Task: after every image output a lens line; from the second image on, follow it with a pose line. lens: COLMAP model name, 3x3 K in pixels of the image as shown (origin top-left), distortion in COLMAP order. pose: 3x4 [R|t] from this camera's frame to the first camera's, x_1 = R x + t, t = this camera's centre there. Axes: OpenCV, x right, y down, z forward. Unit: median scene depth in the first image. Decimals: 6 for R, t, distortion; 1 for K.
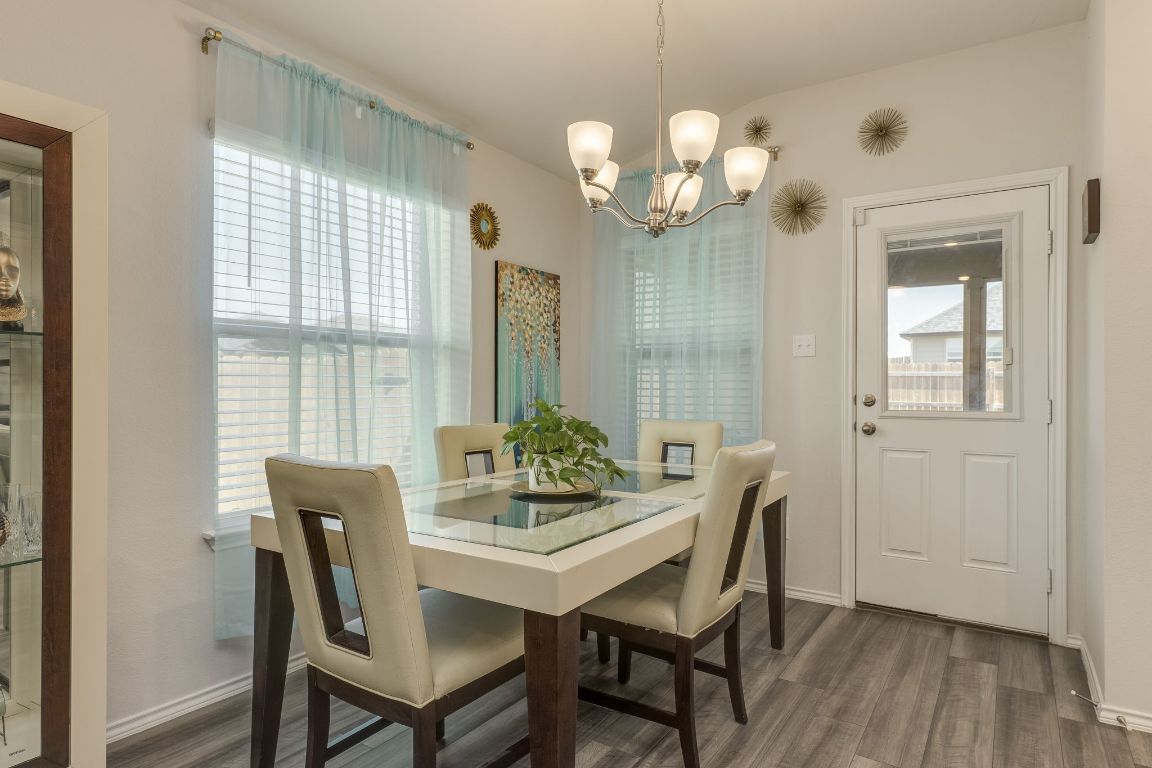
lens RADIAL K [[675.9, 0, 537.5], [0, 675.9, 386.1], [0, 0, 1]] dist [0.001971, -0.000690]
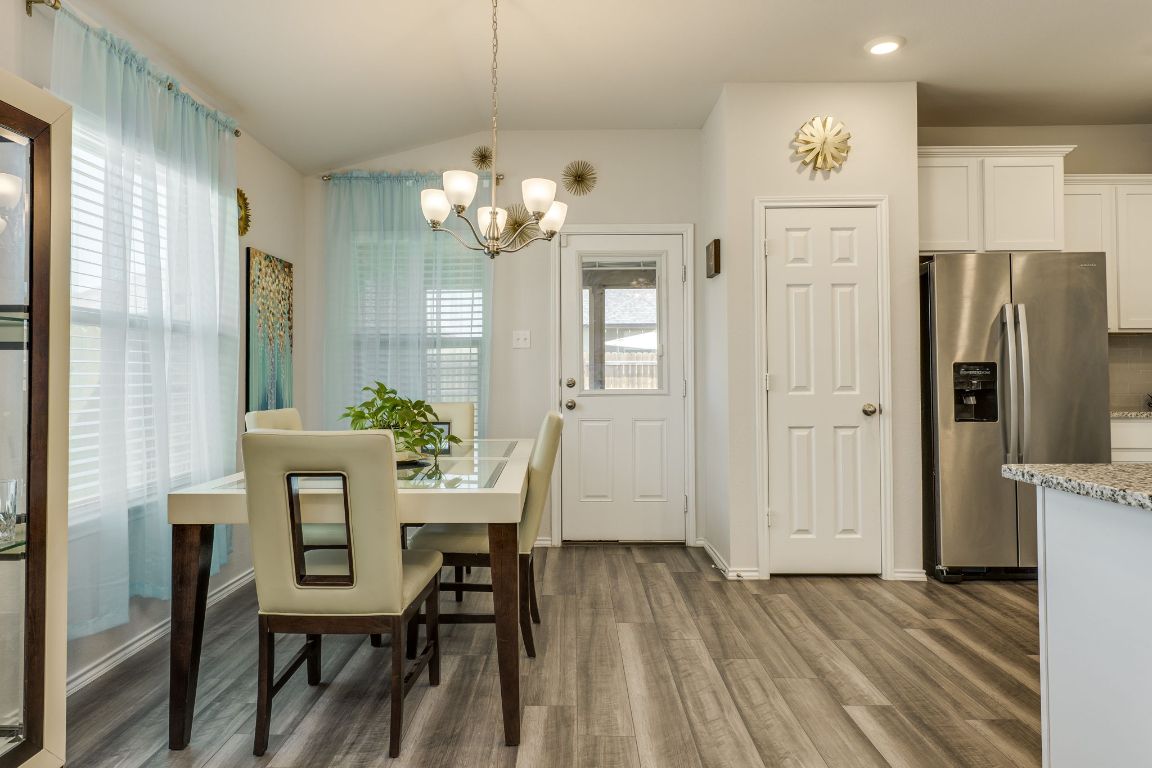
lens RADIAL K [[717.4, 0, 553.0], [0, 717.4, 361.7], [0, 0, 1]] dist [0.001224, 0.000512]
pose [[0.845301, 0.003331, 0.534280, -0.302776], [0.006522, 0.999842, -0.016552, 0.003885], [-0.534251, 0.017476, 0.845146, -0.157257]]
